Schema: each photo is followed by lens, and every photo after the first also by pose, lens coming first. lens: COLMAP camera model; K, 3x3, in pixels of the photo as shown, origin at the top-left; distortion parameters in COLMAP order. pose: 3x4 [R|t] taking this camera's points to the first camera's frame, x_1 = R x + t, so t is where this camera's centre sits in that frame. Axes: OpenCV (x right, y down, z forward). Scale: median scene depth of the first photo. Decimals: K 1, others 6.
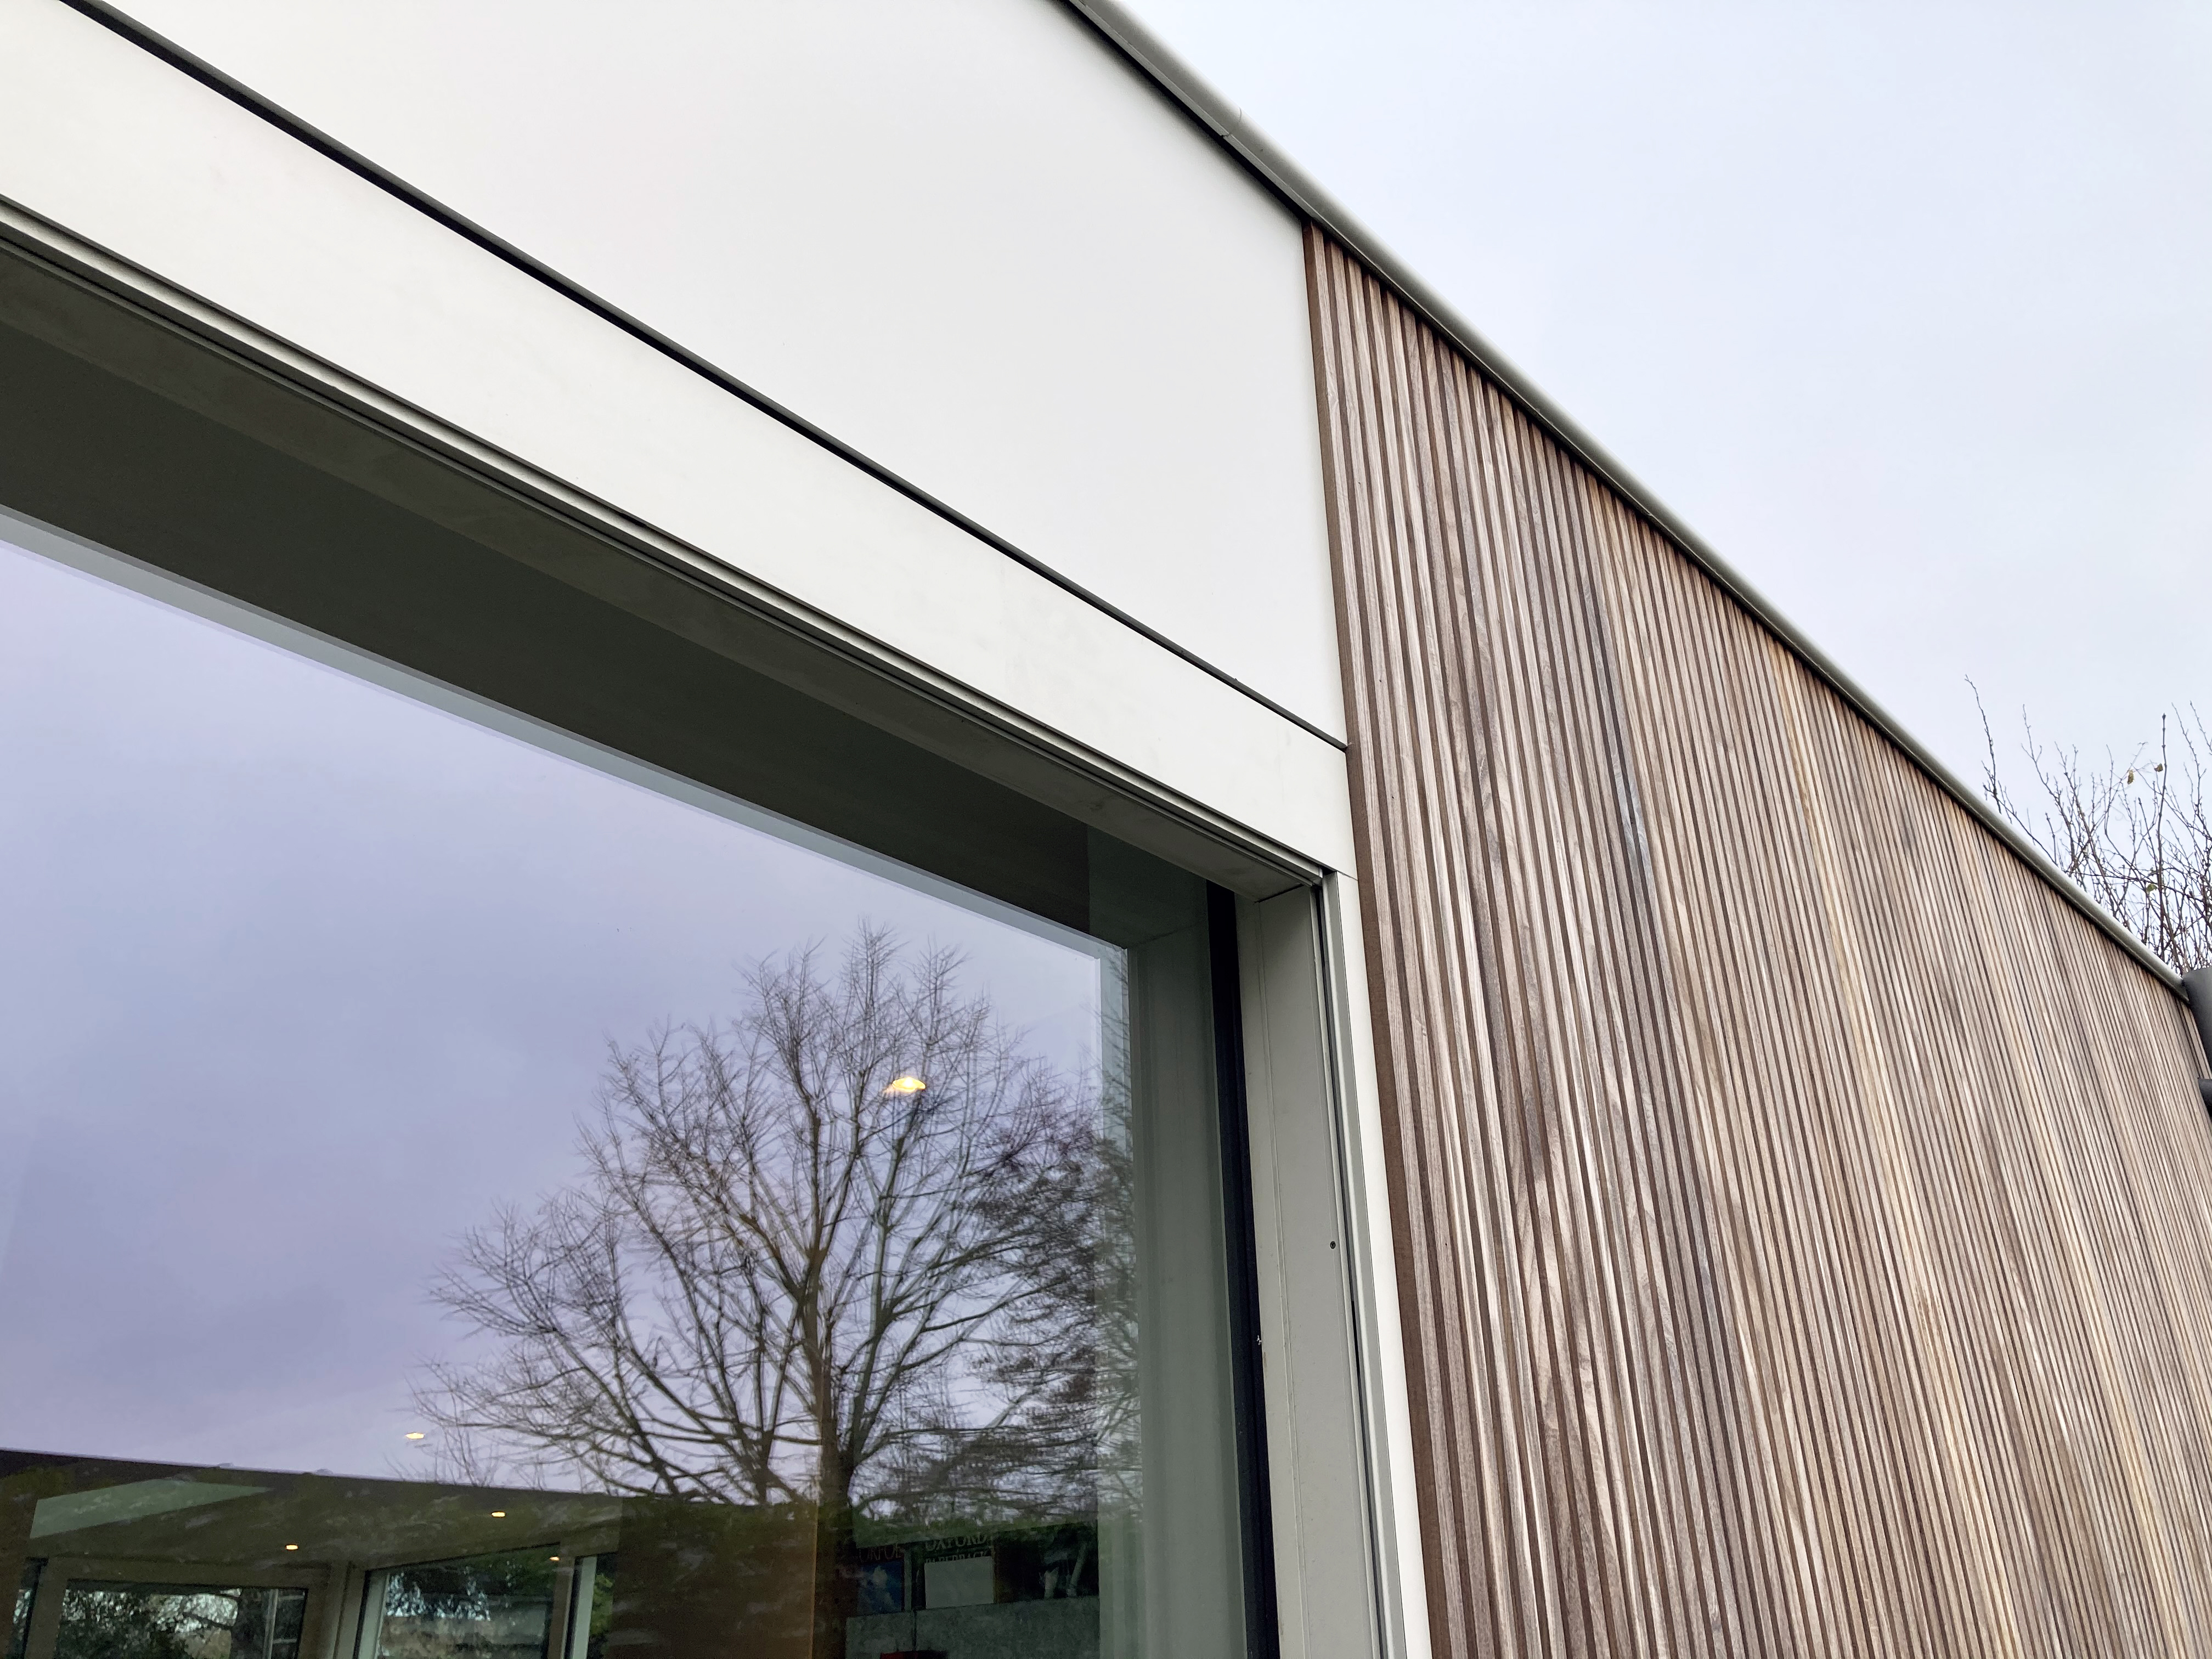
lens RADIAL K [[1834.8, 0, 1106.0], [0, 1834.8, 829.5], [0, 0, 1]] dist [0.026741, -0.000378]
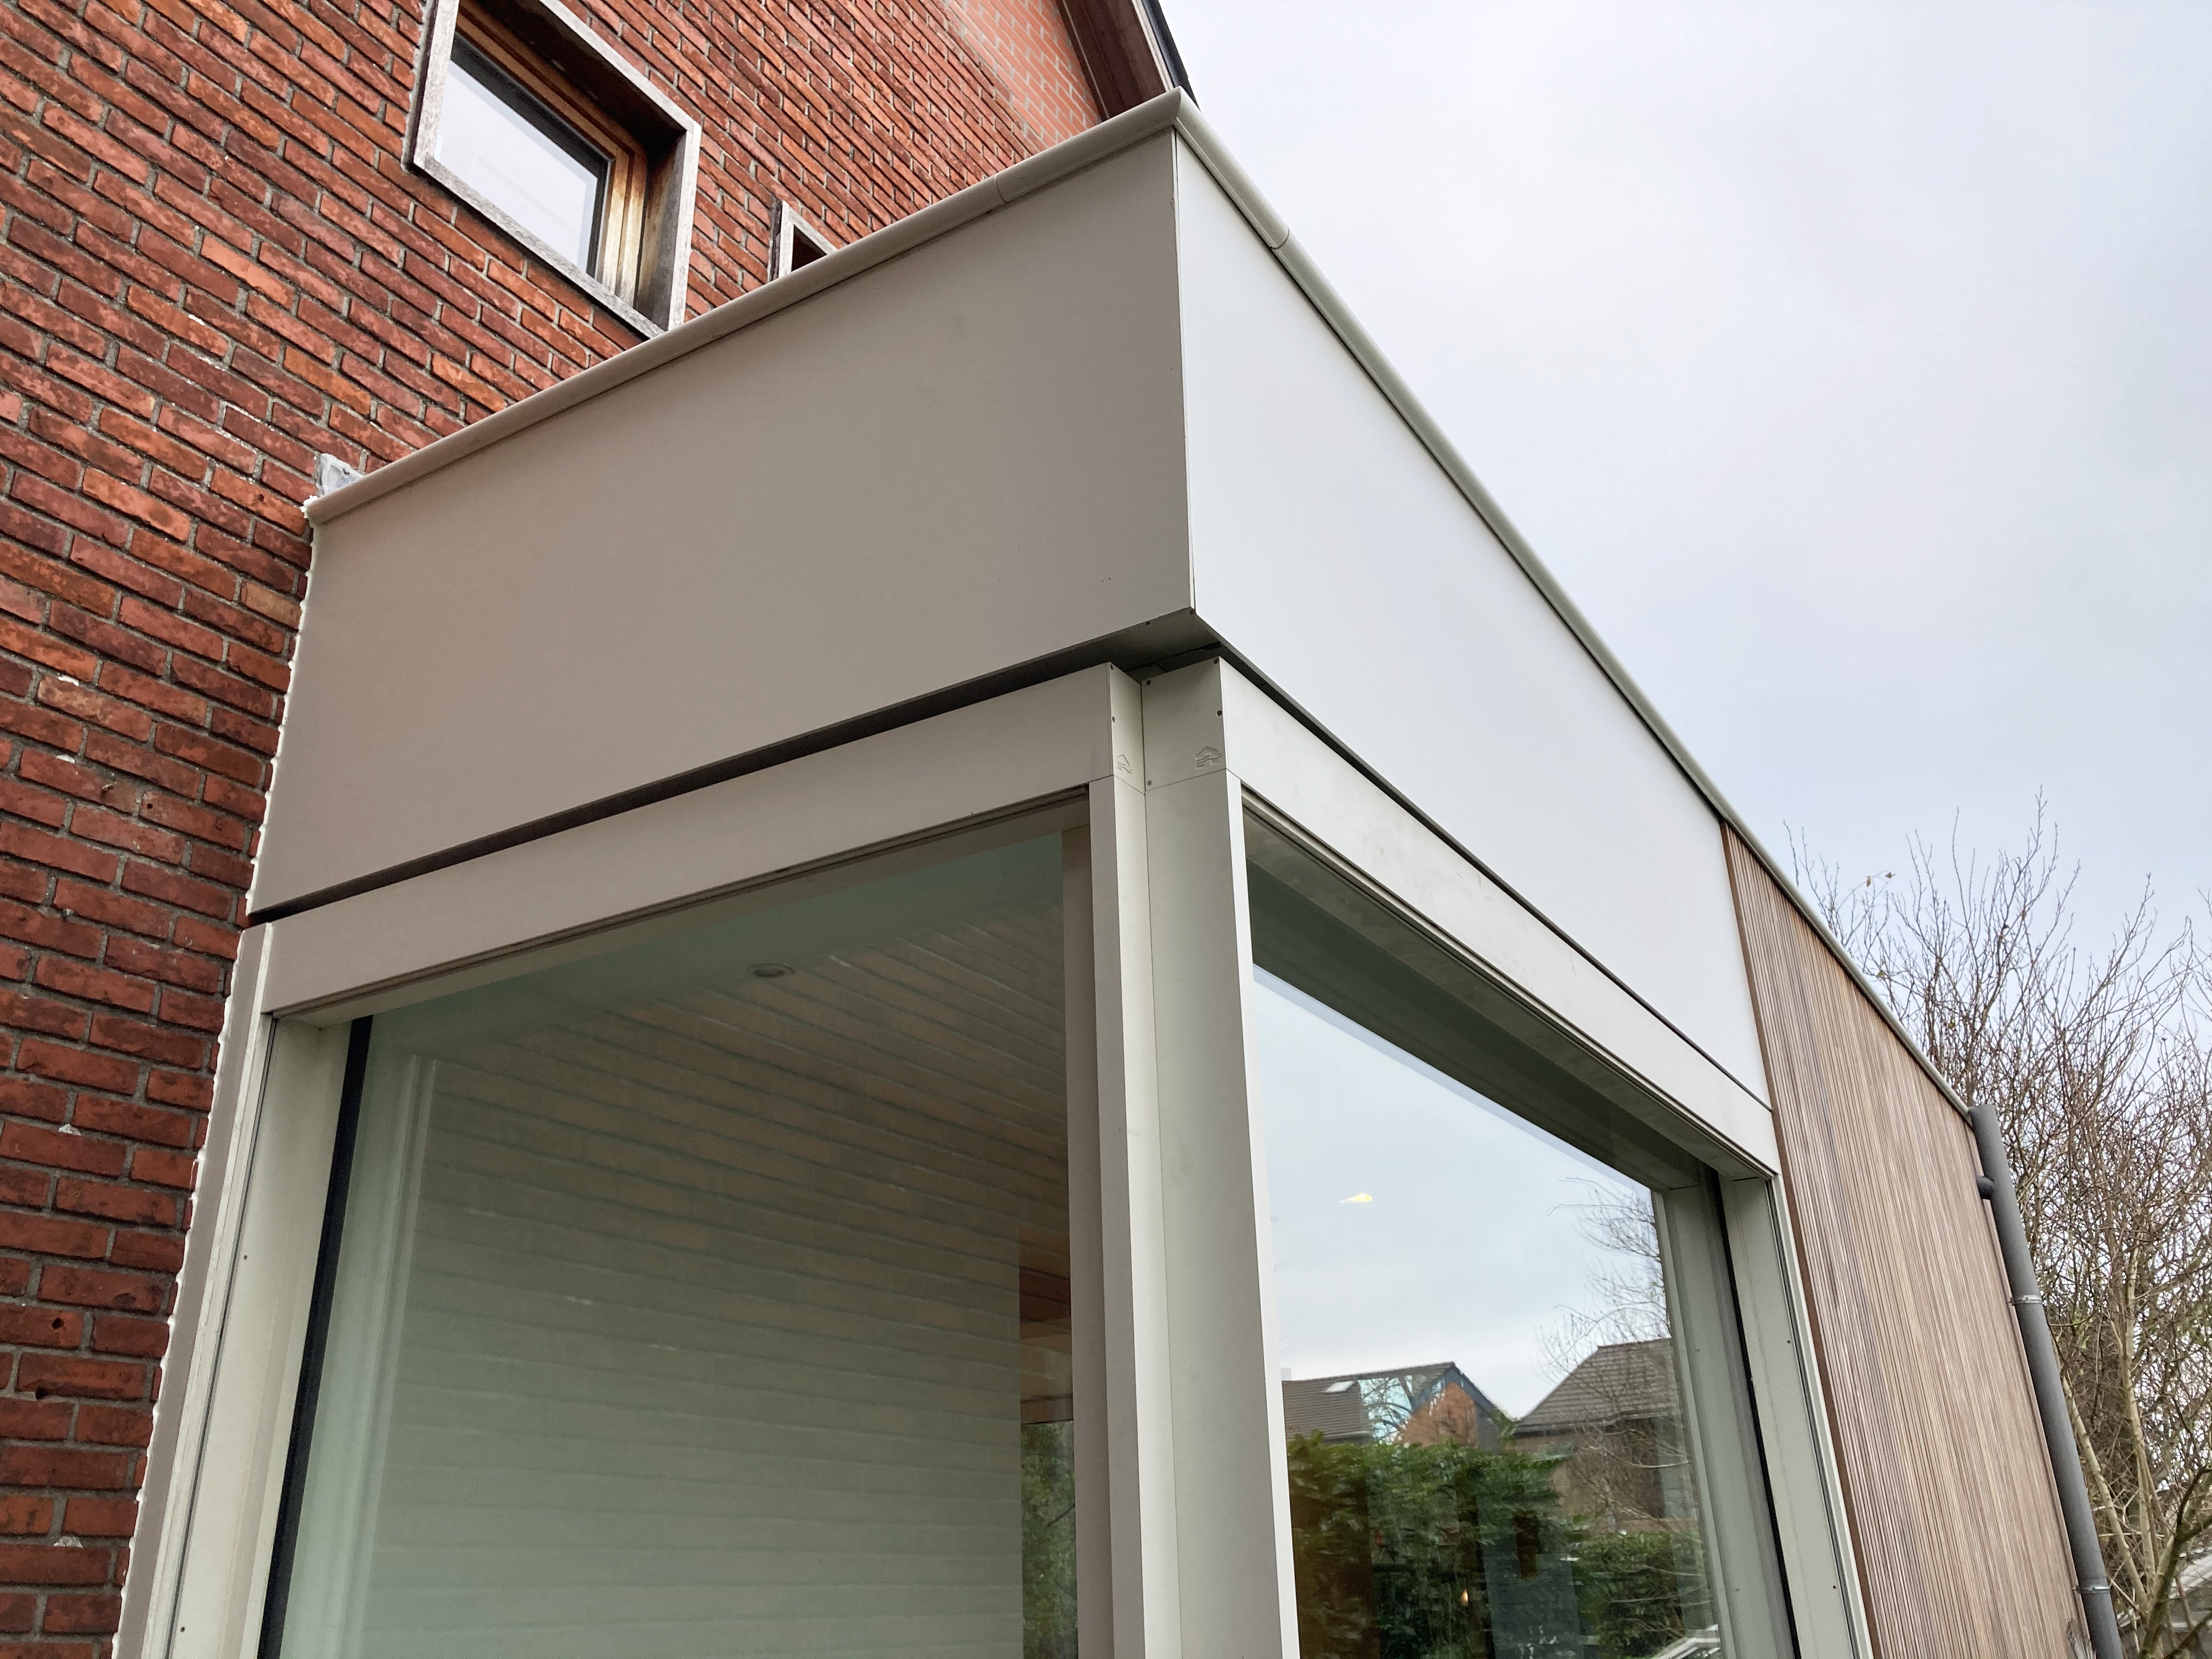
lens RADIAL K [[1797.0, 0, 1106.0], [0, 1797.0, 829.5], [0, 0, 1]] dist [0.034462, 0.004316]
pose [[0.984883, 0.070615, 0.158176, -1.009218], [-0.077834, 0.996167, 0.039913, -0.398913], [-0.154751, -0.051621, 0.986604, -0.992917]]
